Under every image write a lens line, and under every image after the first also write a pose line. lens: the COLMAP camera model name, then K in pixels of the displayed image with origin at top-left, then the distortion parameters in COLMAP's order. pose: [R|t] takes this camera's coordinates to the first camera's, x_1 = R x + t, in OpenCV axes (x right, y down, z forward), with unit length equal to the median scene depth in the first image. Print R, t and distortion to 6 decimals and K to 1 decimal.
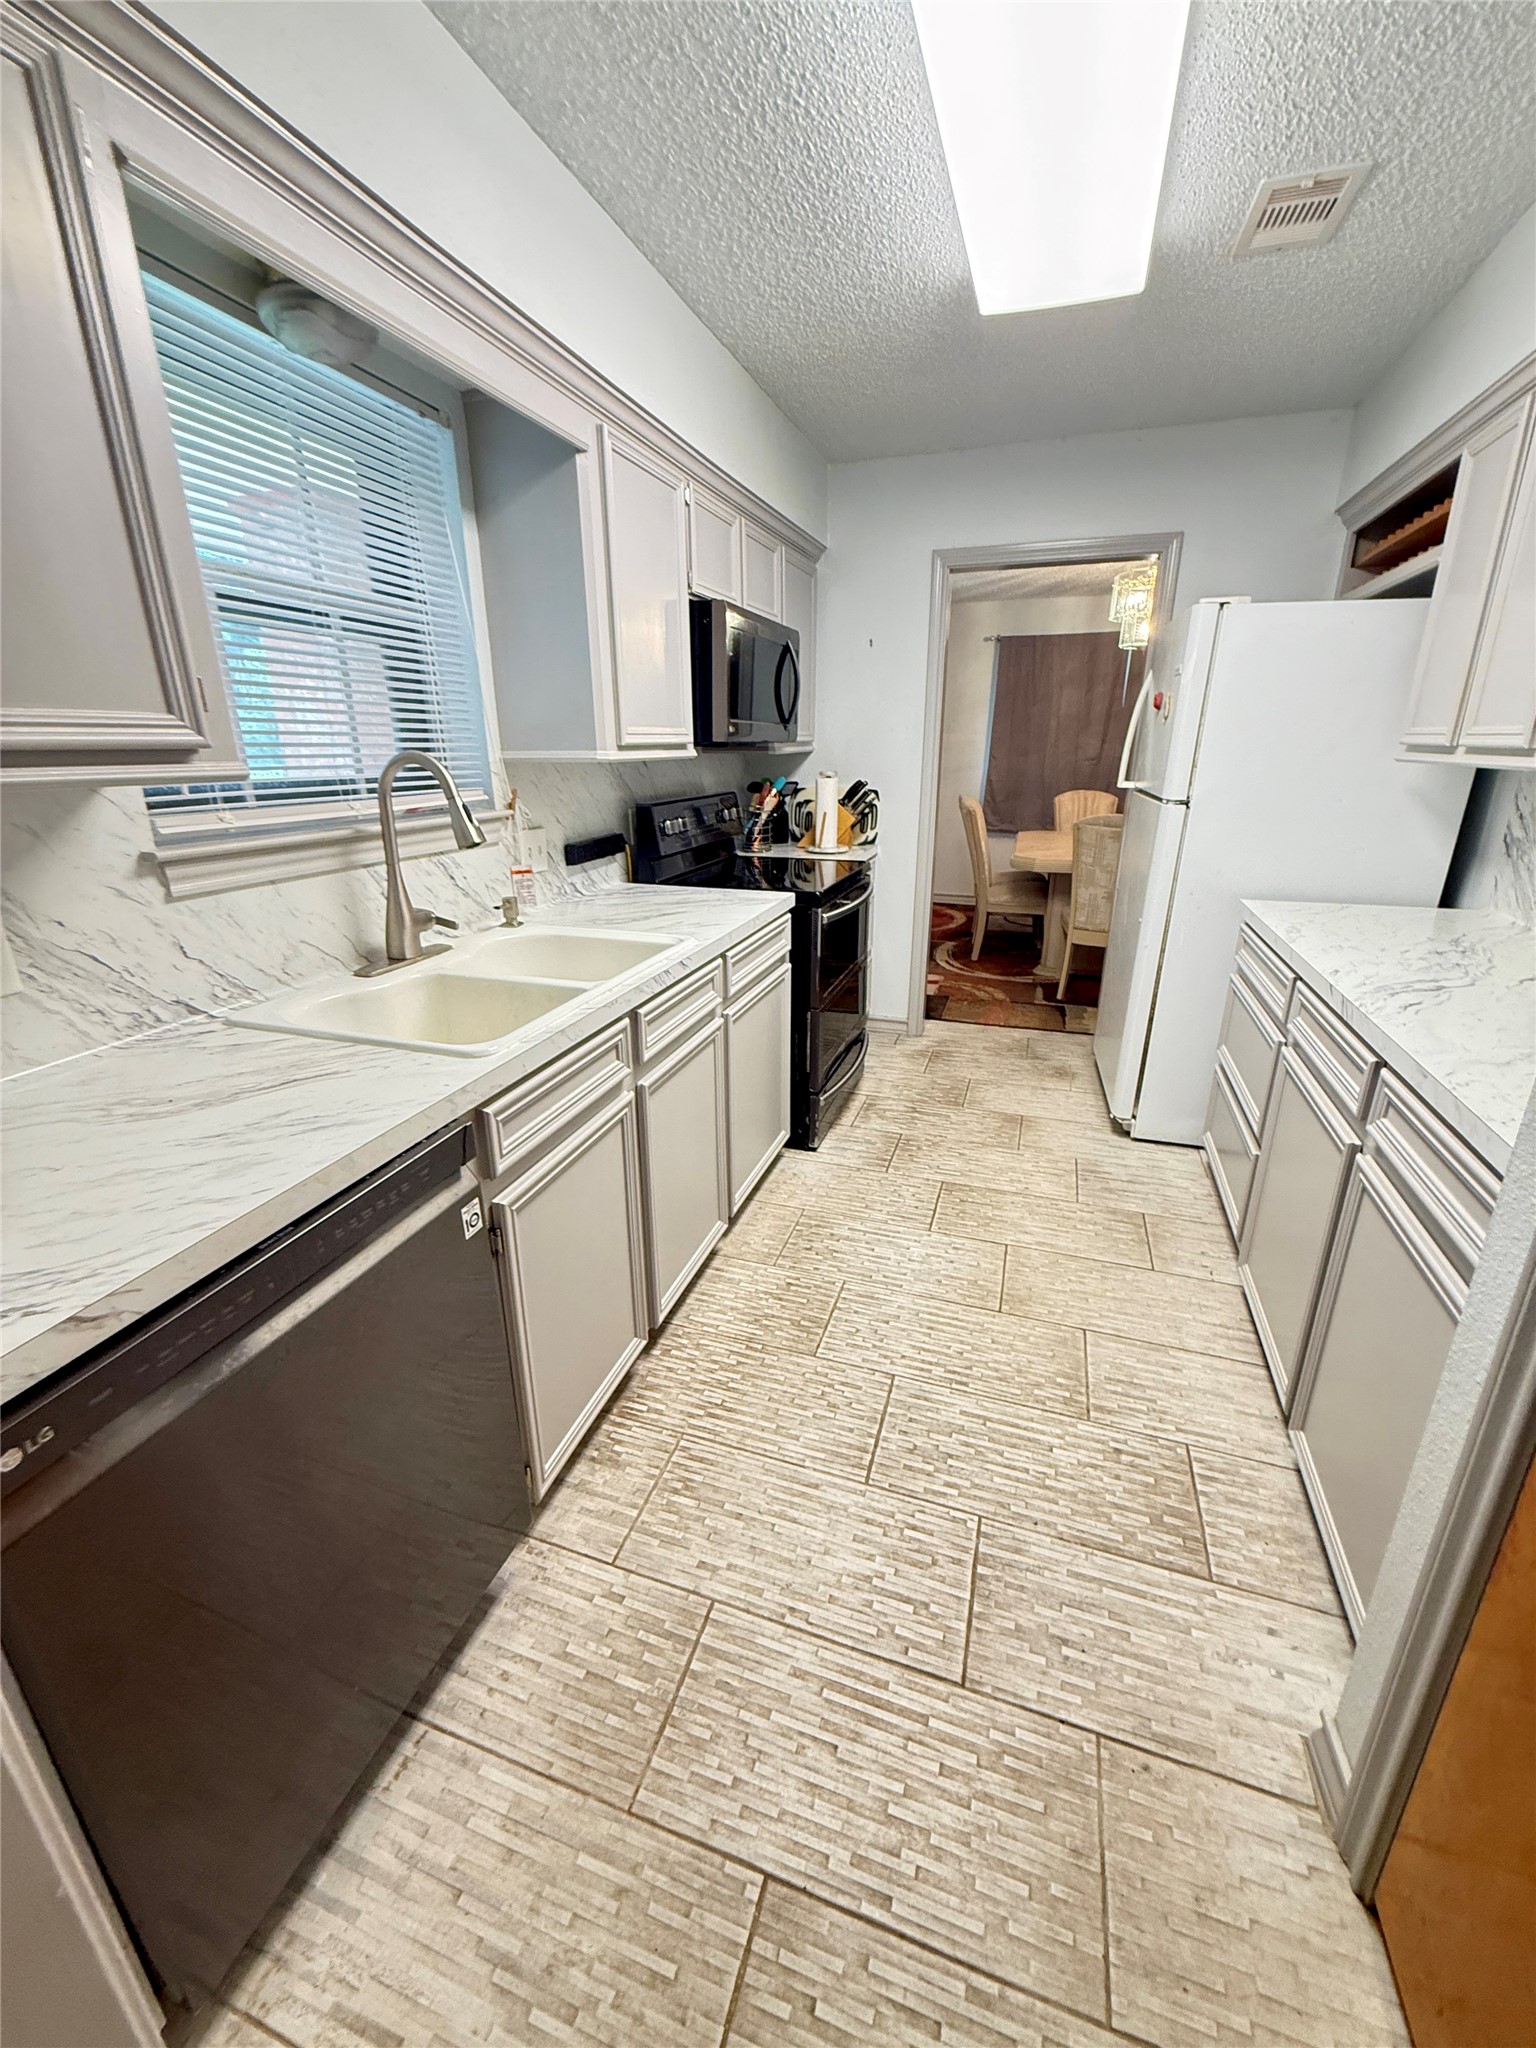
lens RADIAL K [[817.7, 0, 761.8], [0, 817.7, 1019.2], [0, 0, 1]] dist [-0.002159, -0.000065]
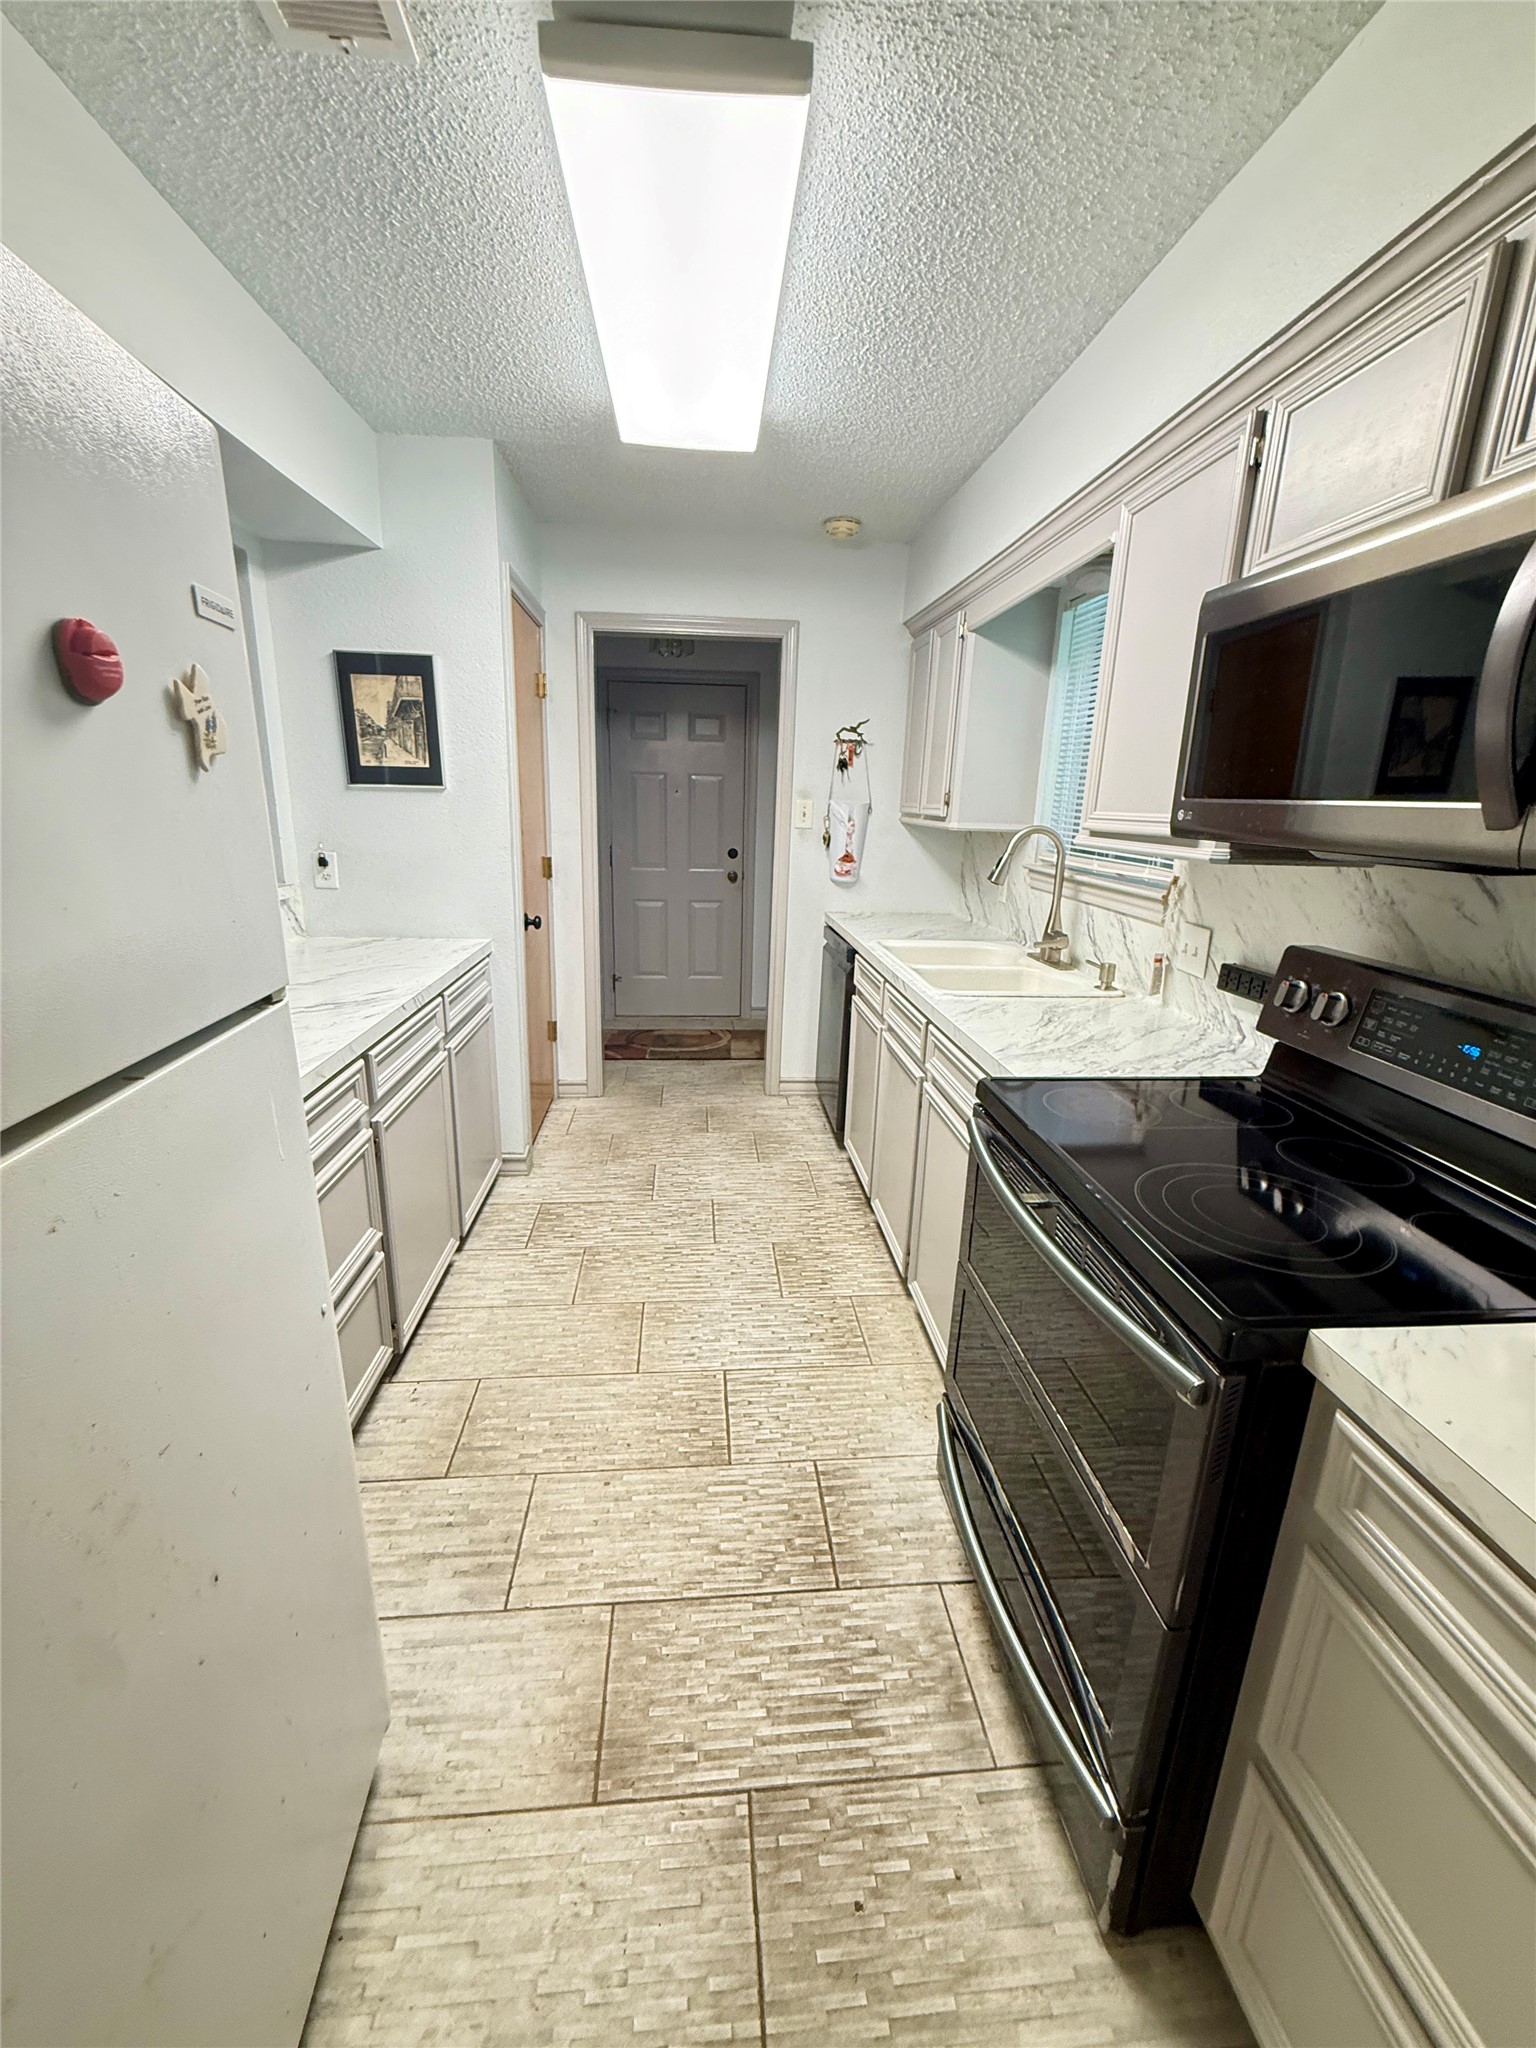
lens RADIAL K [[817.7, 0, 761.3], [0, 817.7, 1020.4], [0, 0, 1]] dist [-0.002159, -0.000065]
pose [[-0.914428, 0.079910, -0.396782, 0.452549], [-0.158713, 0.831011, 0.533133, -0.482481], [0.372333, 0.550486, -0.747217, 1.366037]]
